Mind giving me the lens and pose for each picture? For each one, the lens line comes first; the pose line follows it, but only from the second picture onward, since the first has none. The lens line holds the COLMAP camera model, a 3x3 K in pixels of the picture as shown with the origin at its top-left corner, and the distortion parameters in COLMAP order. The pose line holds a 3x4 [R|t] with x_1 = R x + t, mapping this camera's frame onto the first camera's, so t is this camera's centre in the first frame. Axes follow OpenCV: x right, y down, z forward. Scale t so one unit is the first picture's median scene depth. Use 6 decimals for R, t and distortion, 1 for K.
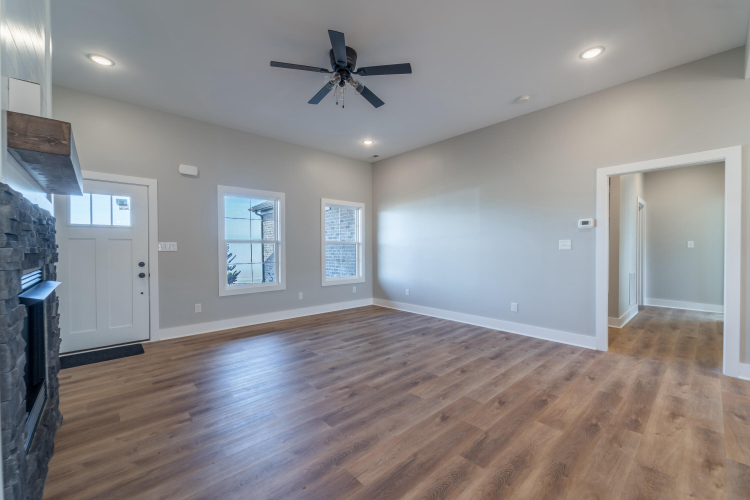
lens RADIAL K [[304.0, 0, 379.6], [0, 304.0, 251.5], [0, 0, 1]] dist [0.000191, -0.001687]
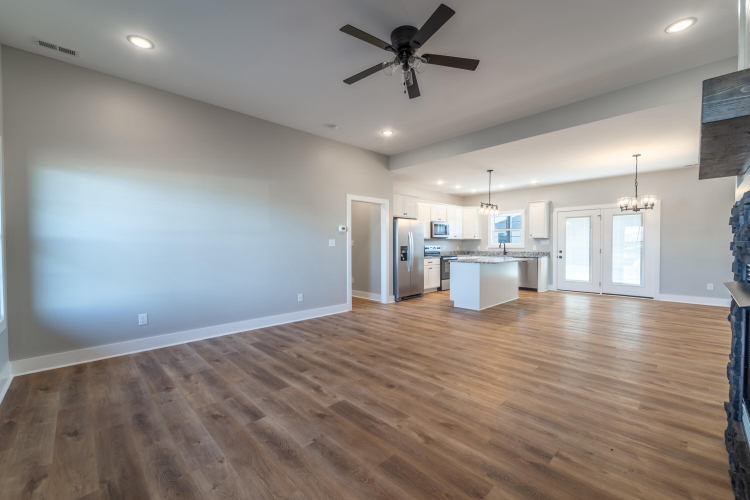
lens RADIAL K [[304.0, 0, 379.1], [0, 304.0, 249.7], [0, 0, 1]] dist [0.000191, -0.001687]
pose [[-0.031423, -0.009859, 0.999458, -0.824848], [0.013625, 0.999854, 0.010292, -0.004318], [-0.999413, 0.013941, -0.031284, 0.871501]]
